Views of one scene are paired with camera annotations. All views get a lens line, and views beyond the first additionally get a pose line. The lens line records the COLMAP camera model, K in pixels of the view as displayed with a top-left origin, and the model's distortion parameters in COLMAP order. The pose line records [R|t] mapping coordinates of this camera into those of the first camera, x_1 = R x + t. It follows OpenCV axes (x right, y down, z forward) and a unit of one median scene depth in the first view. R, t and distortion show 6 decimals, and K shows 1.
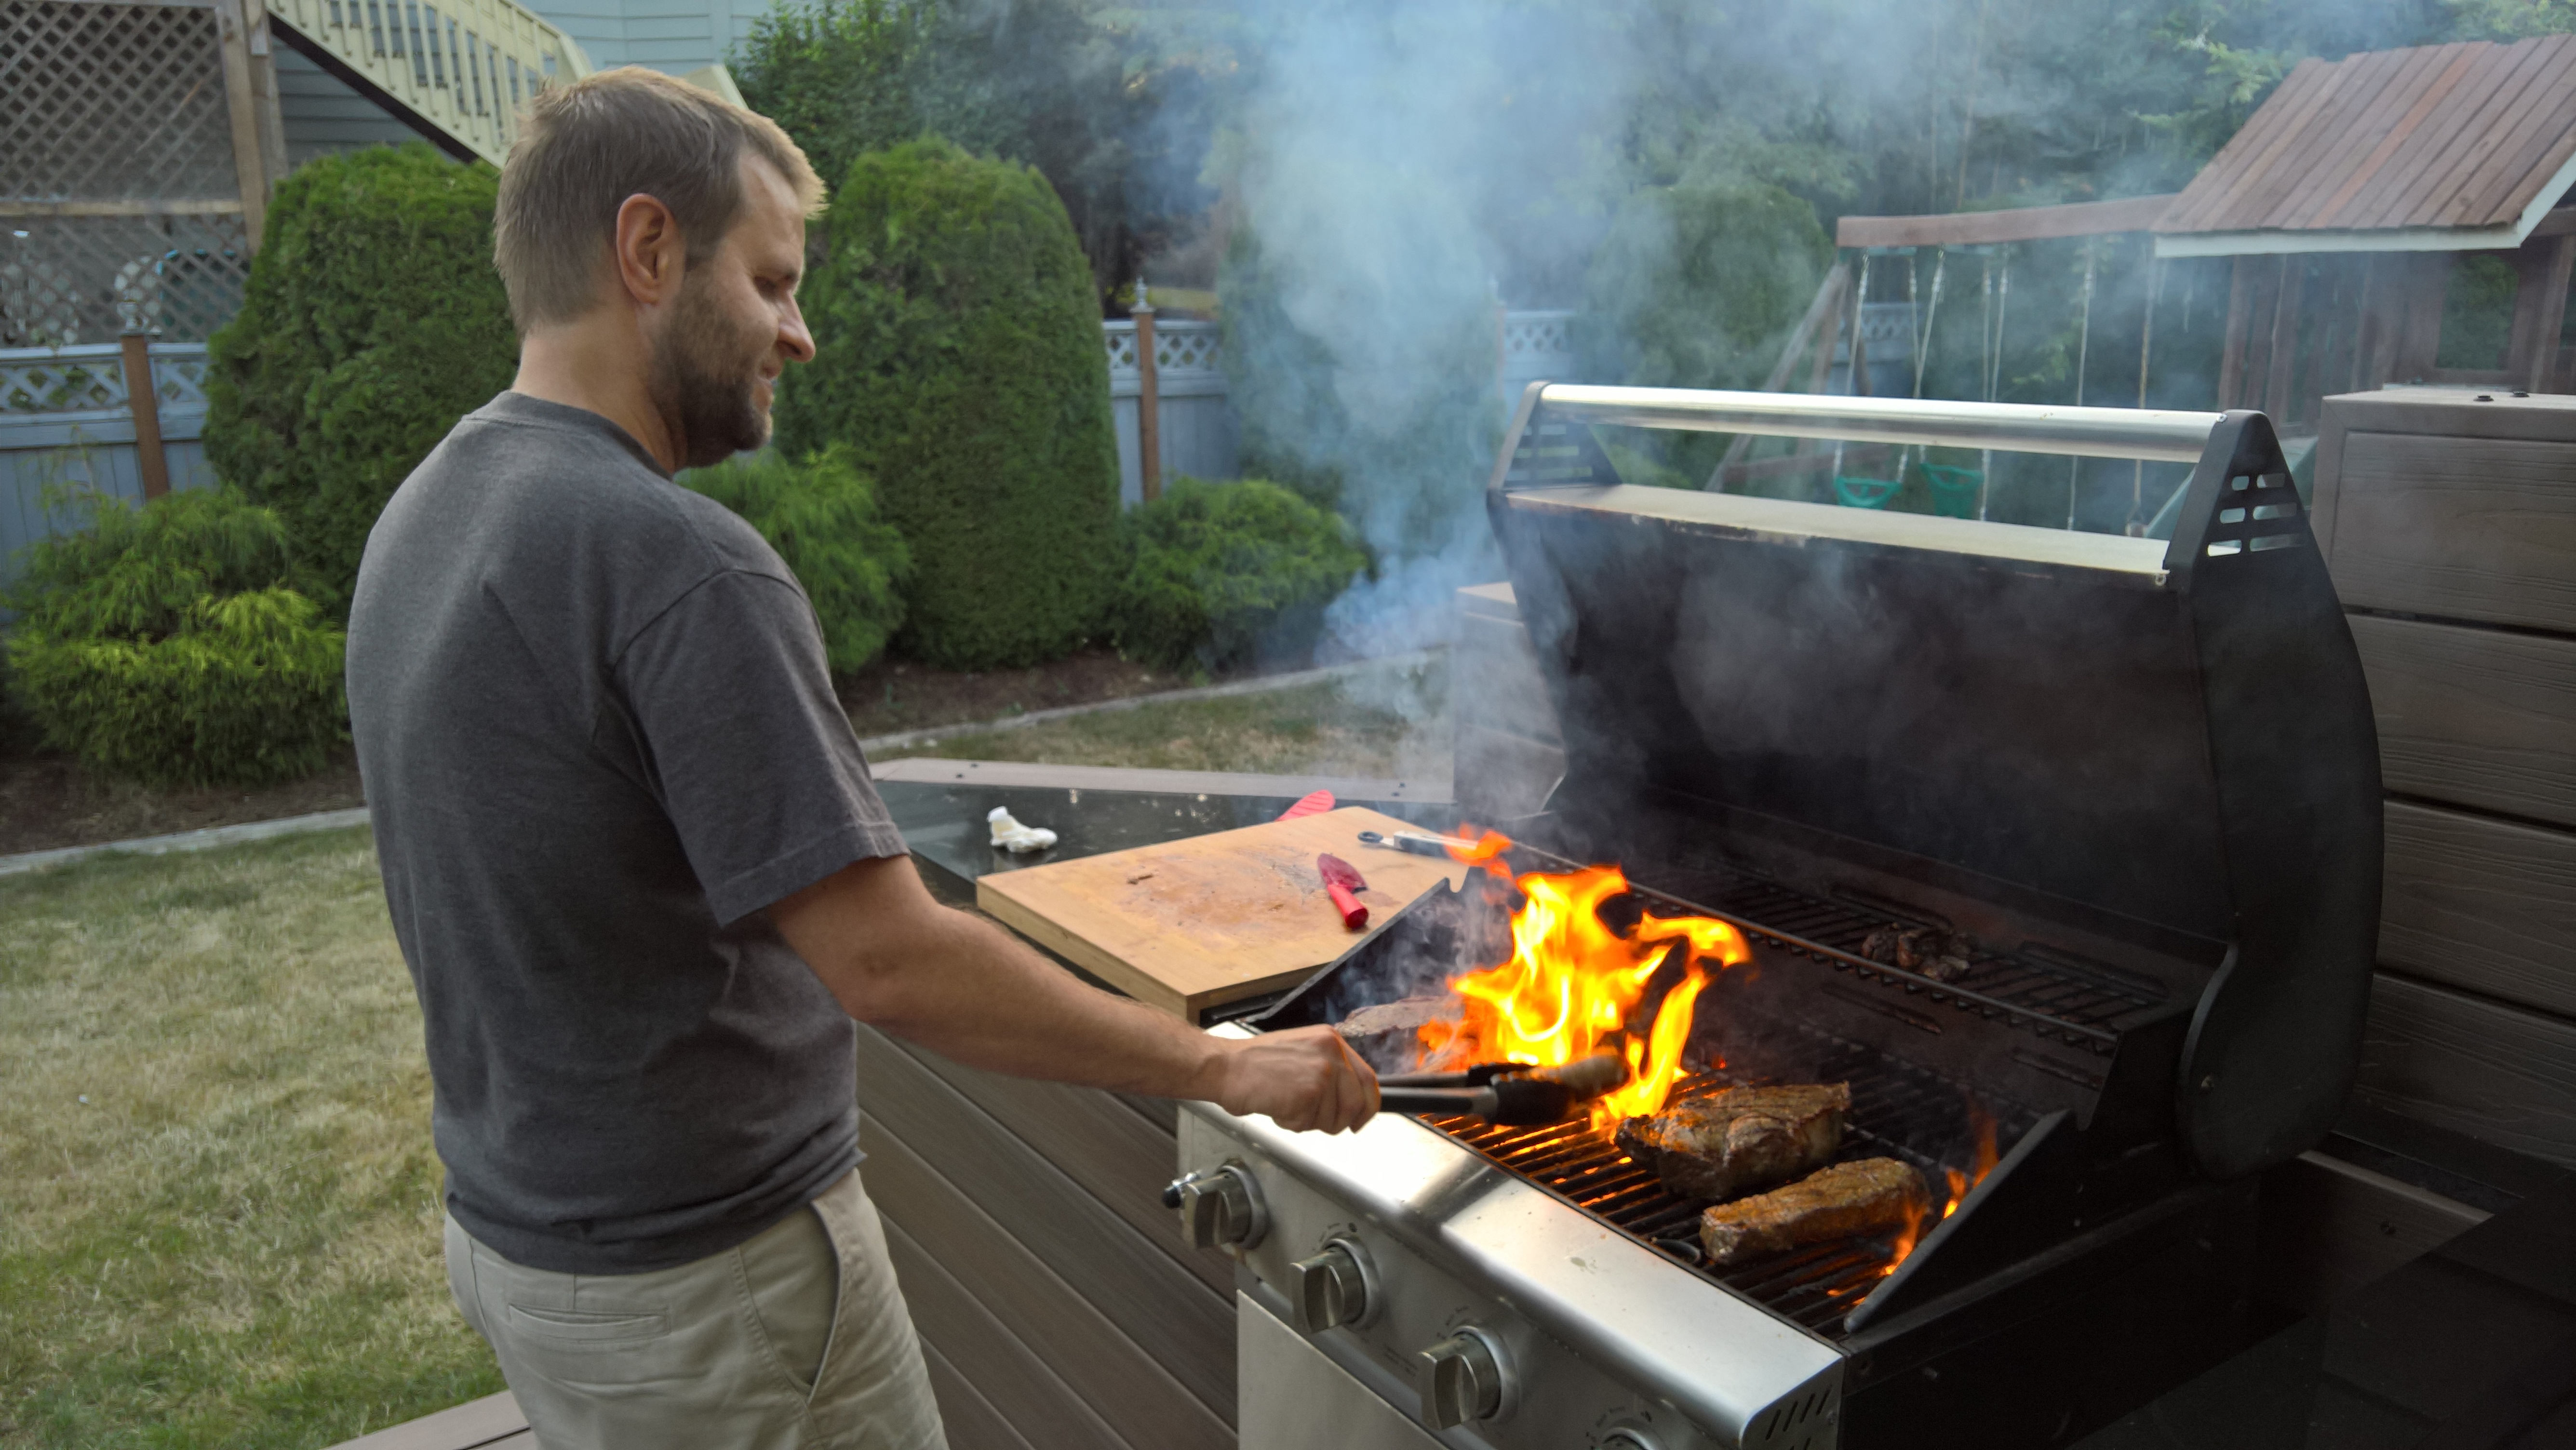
lens RADIAL K [[1933.3, 0, 1253.6], [0, 1933.3, 801.8], [0, 0, 1]] dist [0.006636, -0.046528]
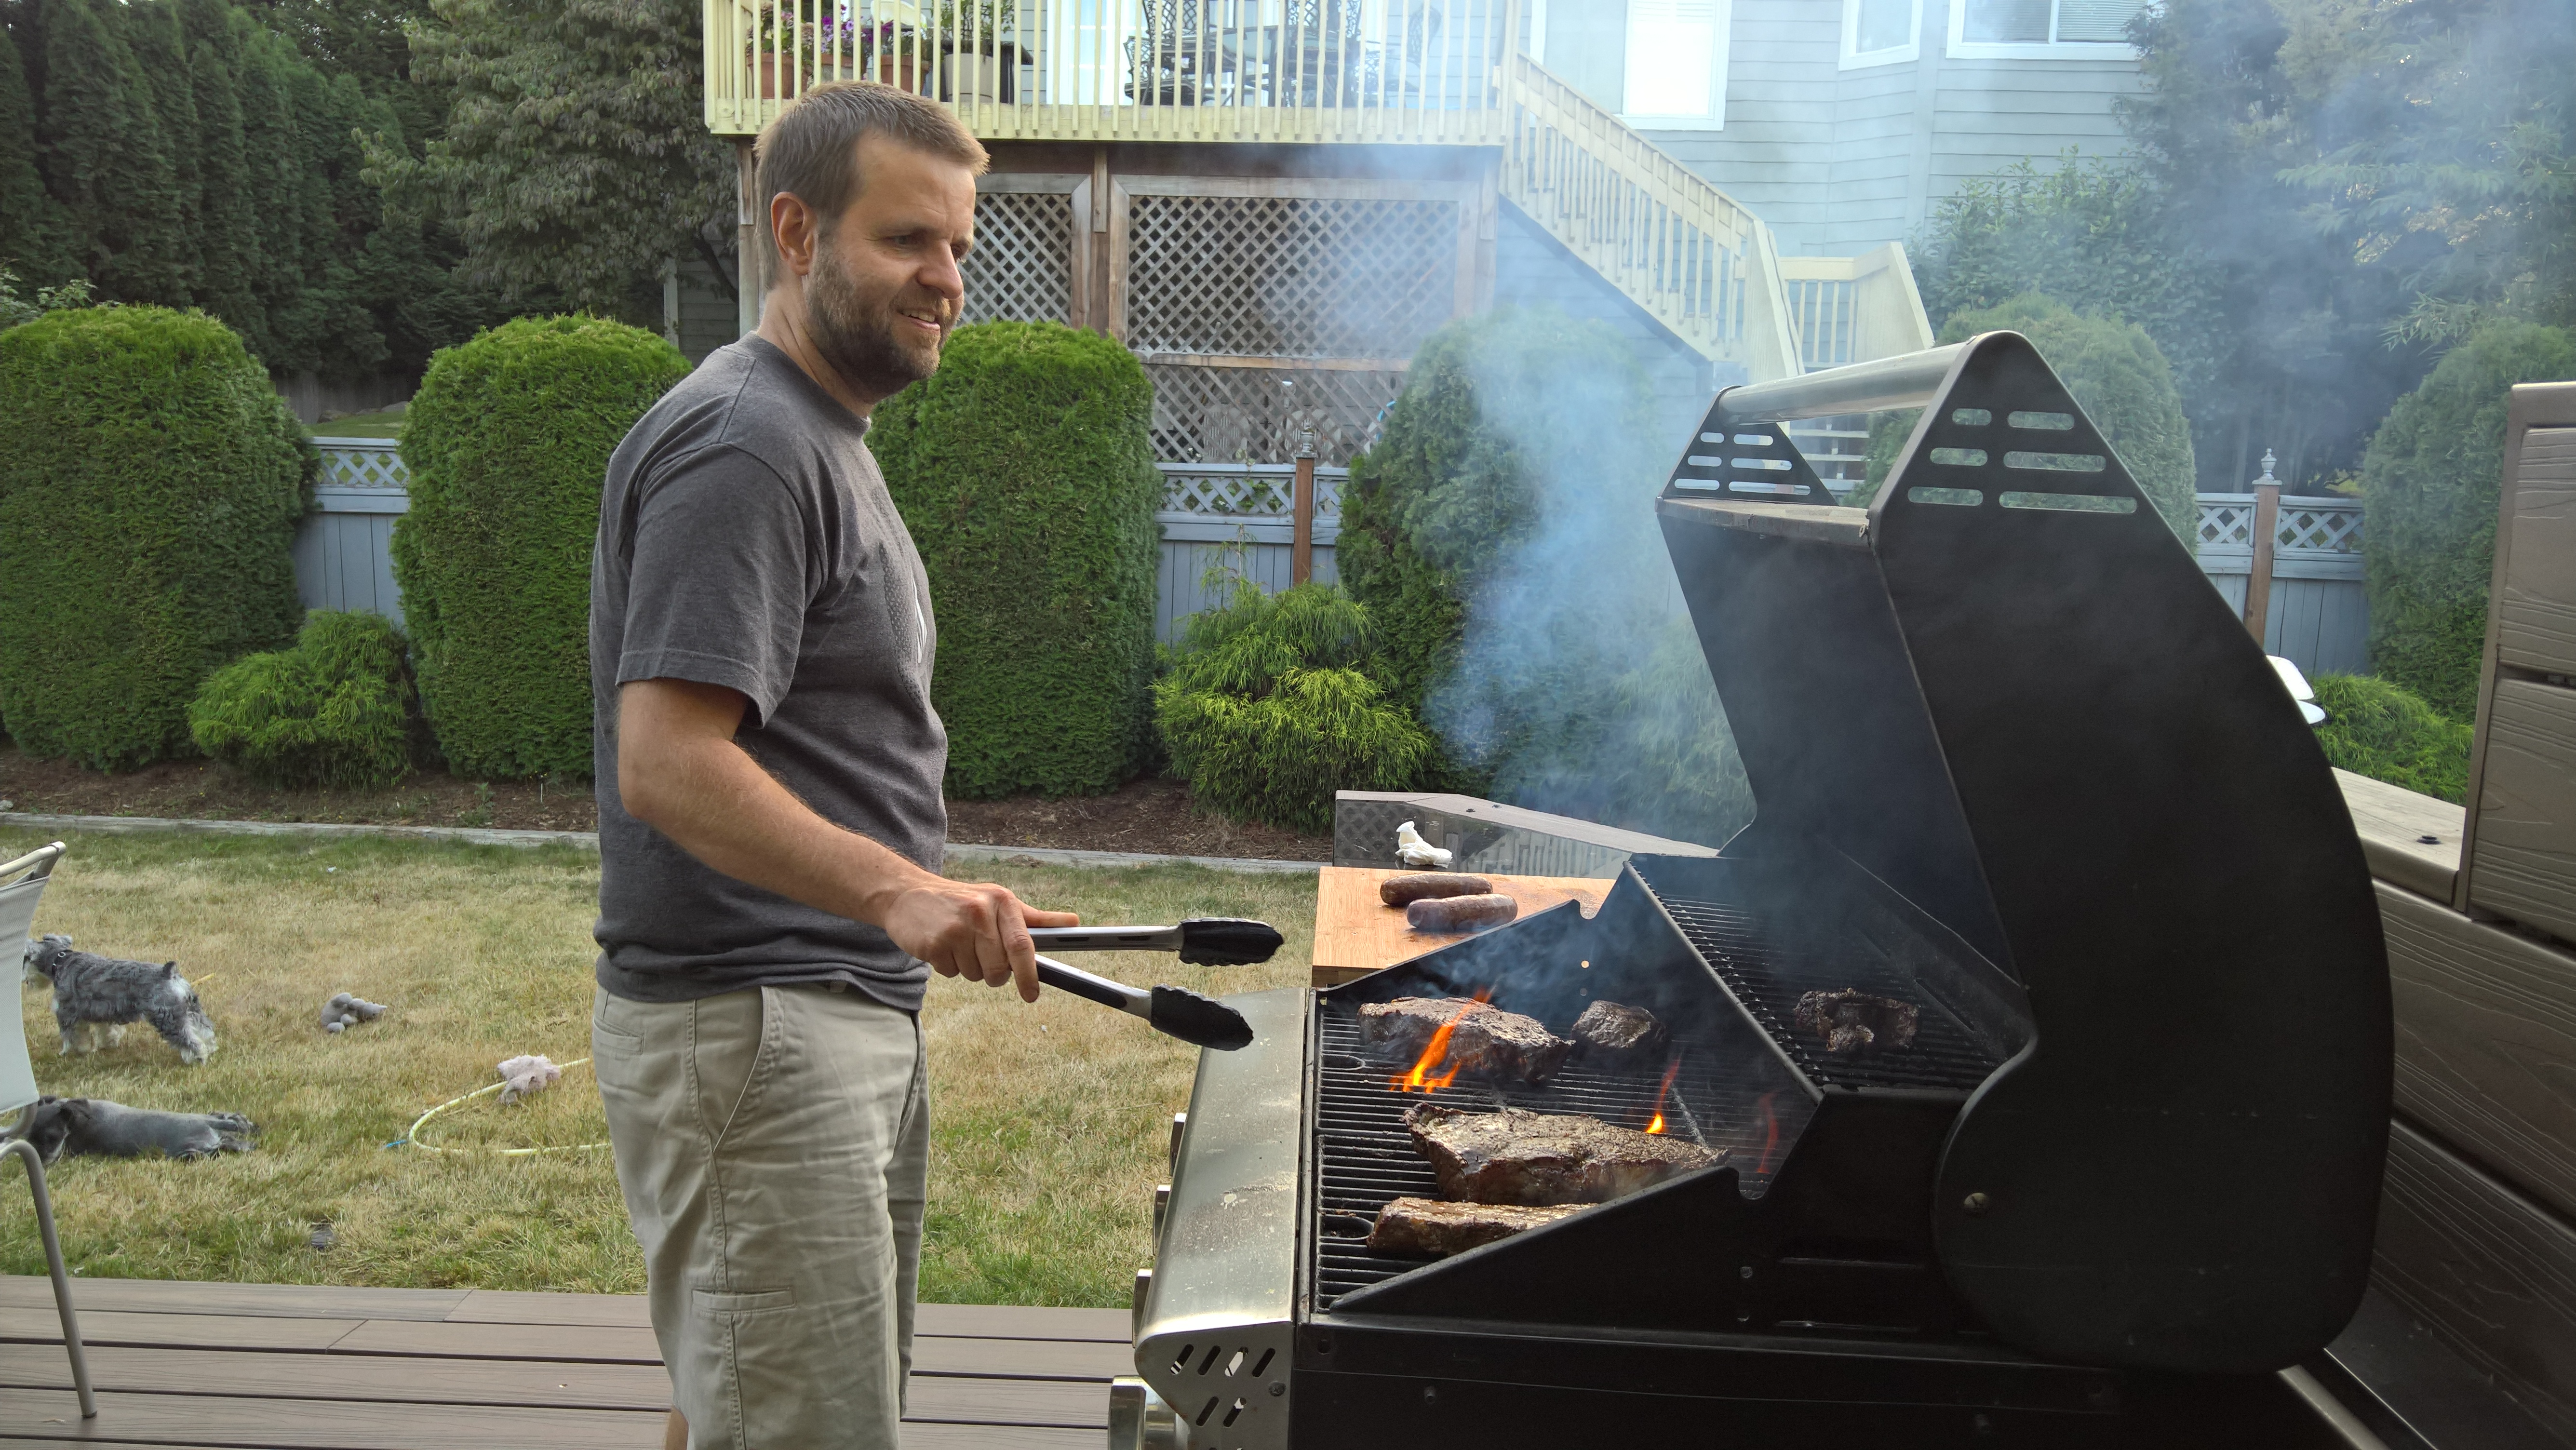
lens RADIAL K [[1908.6, 0, 1251.5], [0, 1908.6, 746.8], [0, 0, 1]] dist [0.025694, -0.053858]
pose [[0.793644, 0.125253, -0.595350, 0.146331], [-0.196133, 0.979006, -0.055491, 0.012421], [0.575901, 0.160808, 0.801548, 0.037503]]
